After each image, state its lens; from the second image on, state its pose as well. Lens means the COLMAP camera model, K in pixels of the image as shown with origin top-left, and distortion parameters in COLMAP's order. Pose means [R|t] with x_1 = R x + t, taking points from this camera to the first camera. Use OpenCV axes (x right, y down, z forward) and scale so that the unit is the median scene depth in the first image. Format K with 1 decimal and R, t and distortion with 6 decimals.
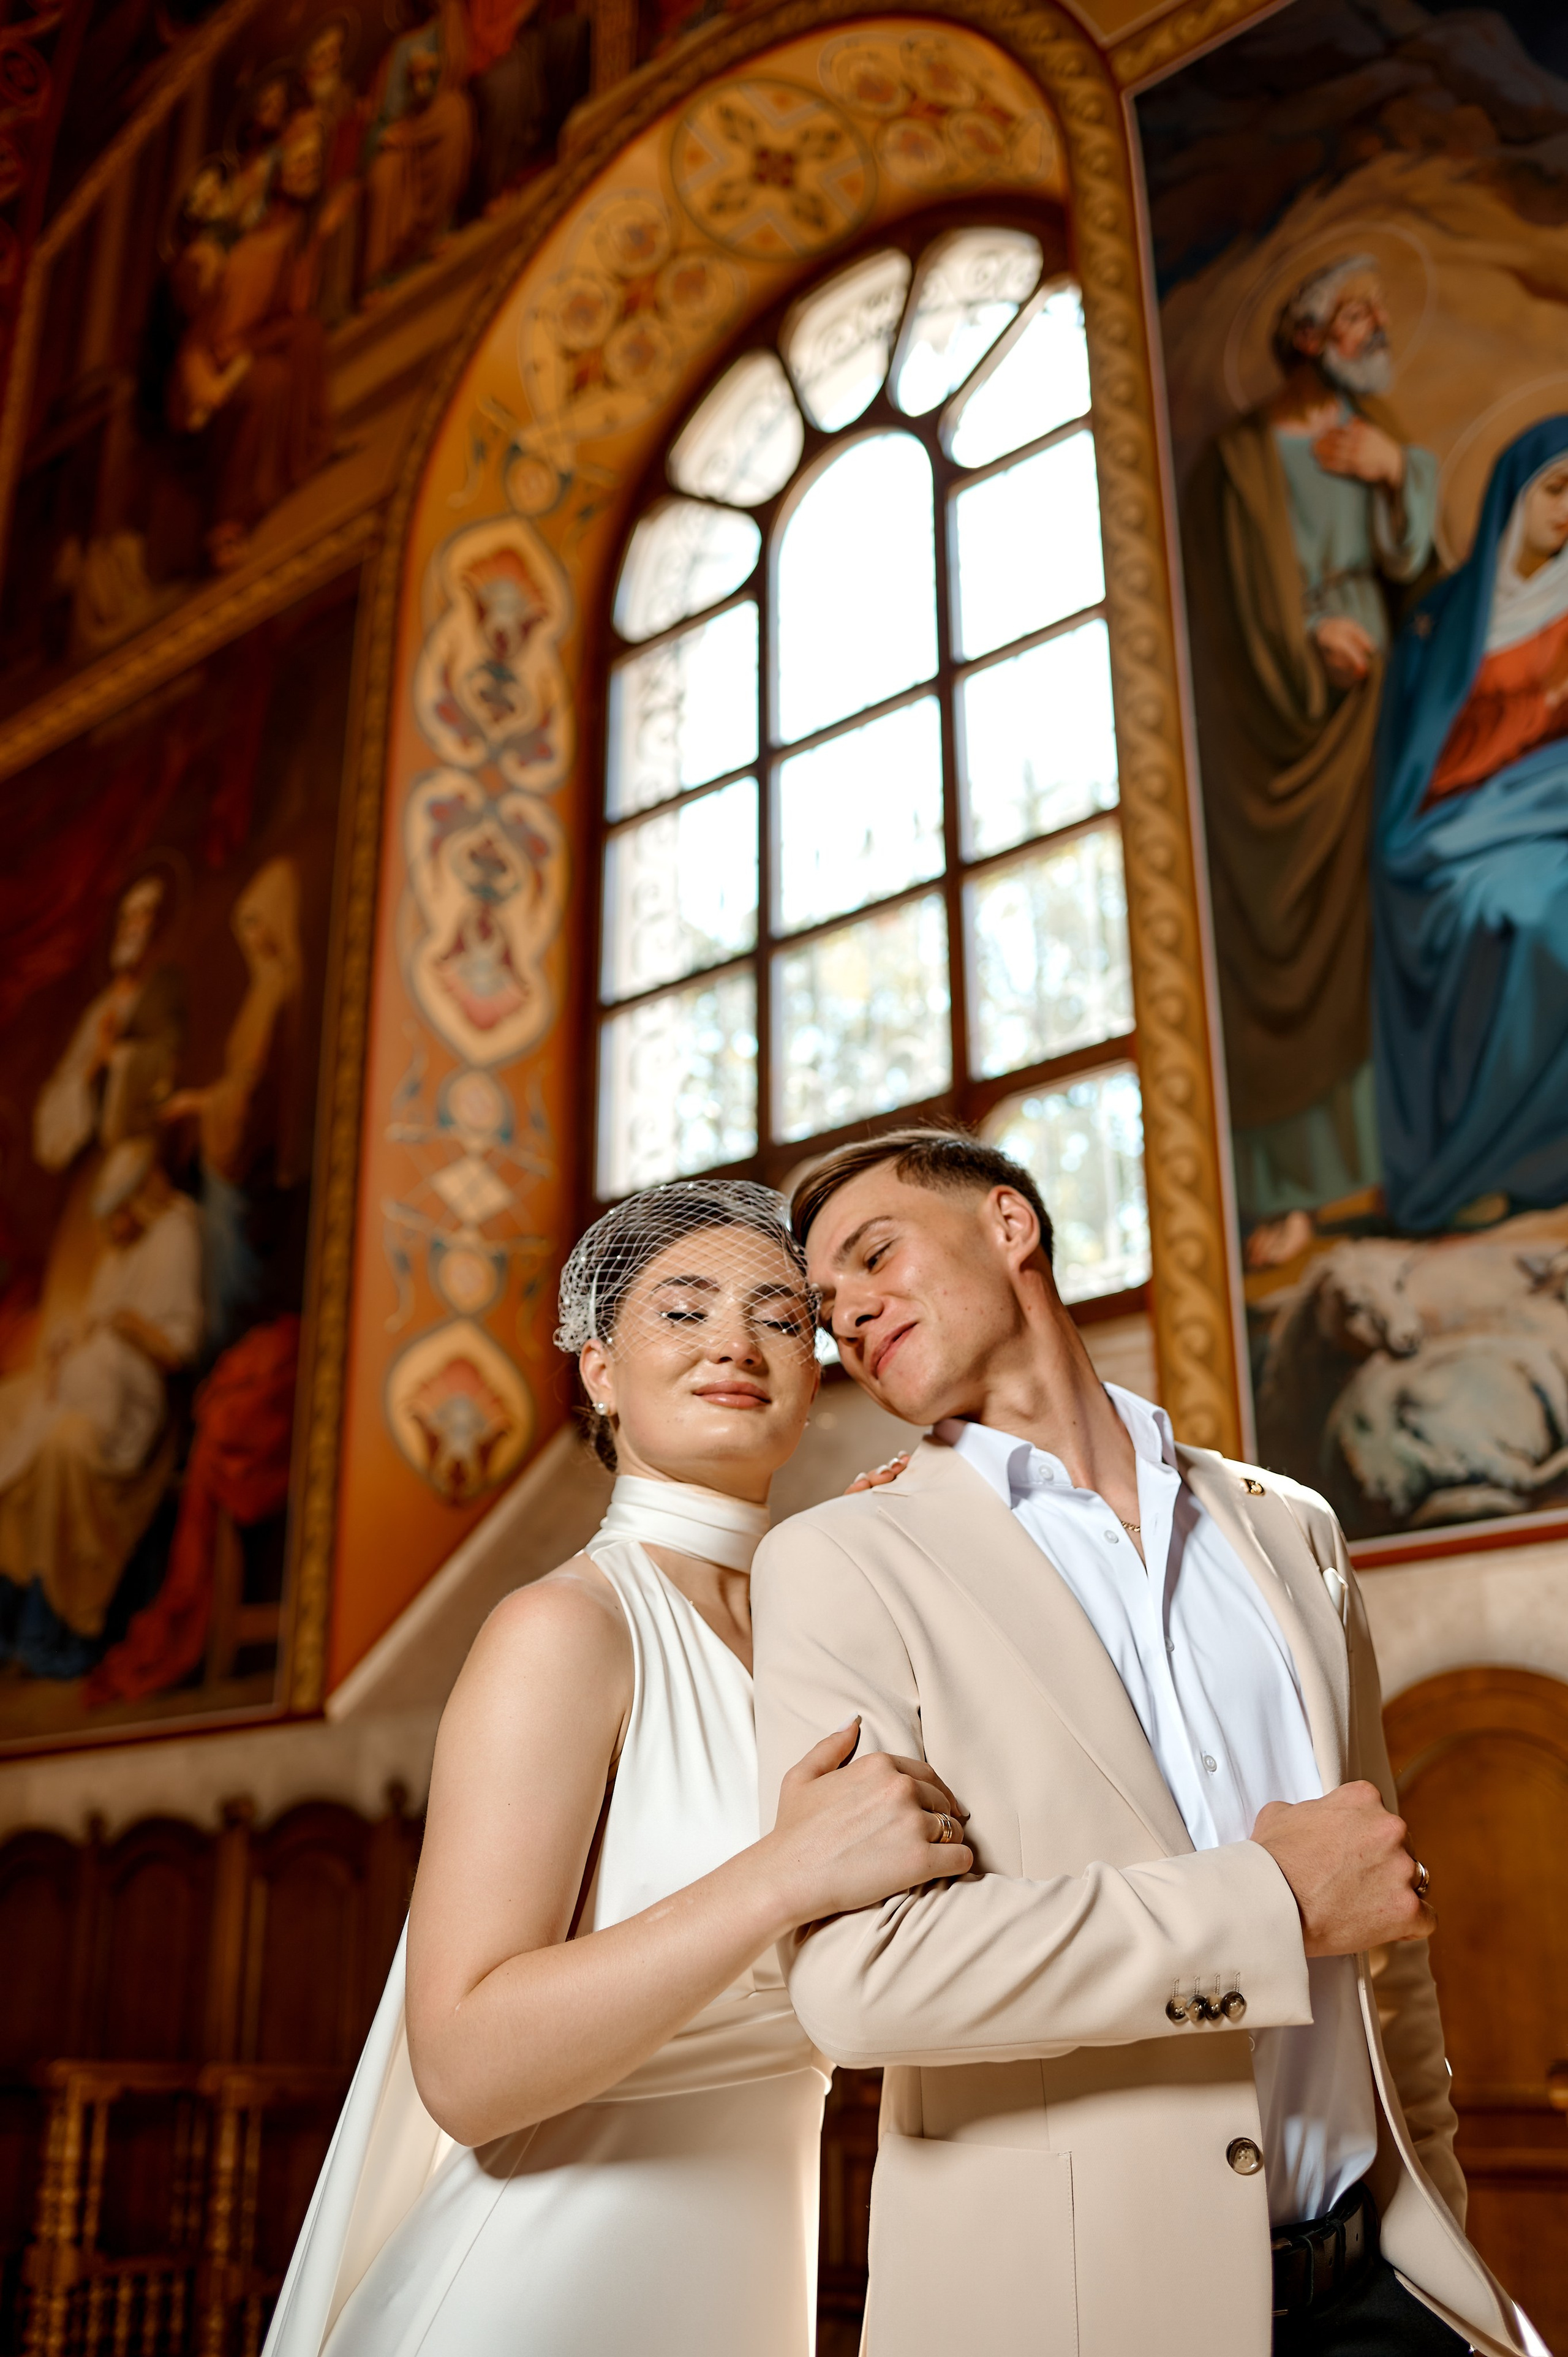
lens RADIAL K [[2315.3, 0, 781.2], [0, 2315.3, 1187.7], [0, 0, 1]] dist [-0.105798, 0.116031]
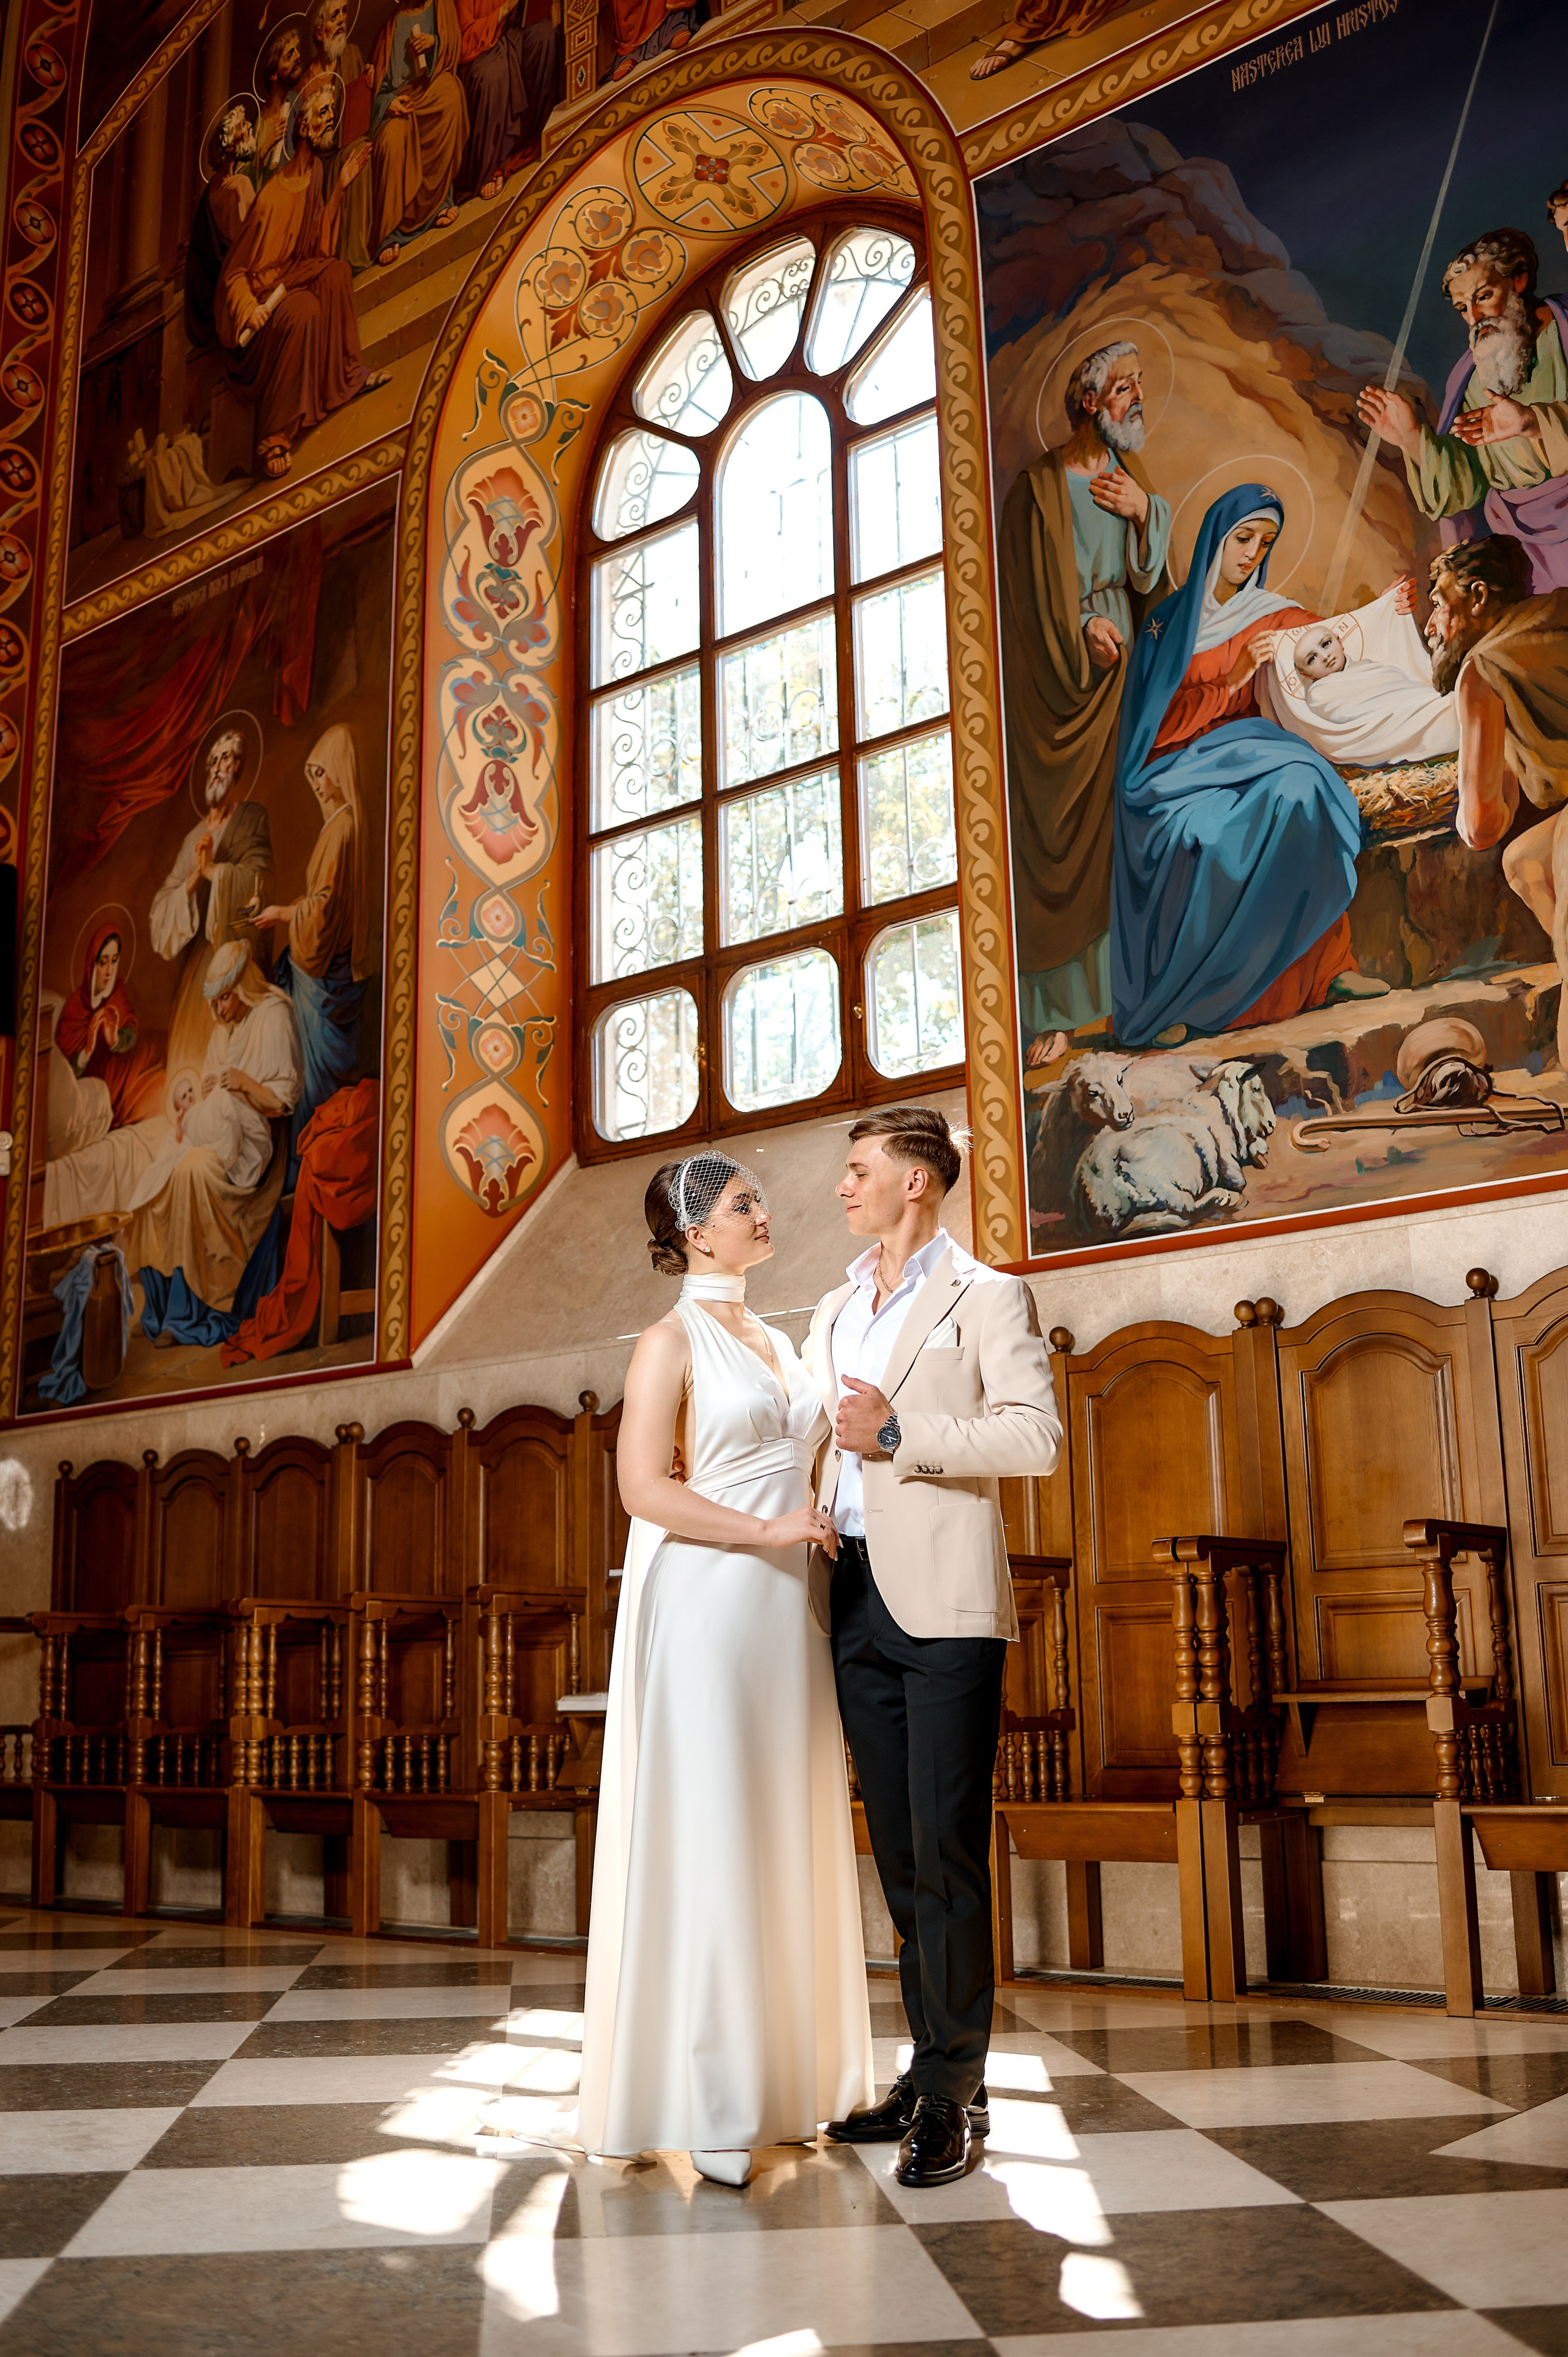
lens RADIAL K [[2343.9, 0, 778.1], [0, 2343.9, 1190.0], [0, 0, 1]] dist [-0.106548, 0.123271]
pose [[0.999765, -0.011908, 0.018093, 0.004516], [0.009152, 0.989323, 0.145455, -0.076320], [-0.019632, -0.145255, 0.989199, -0.374348]]
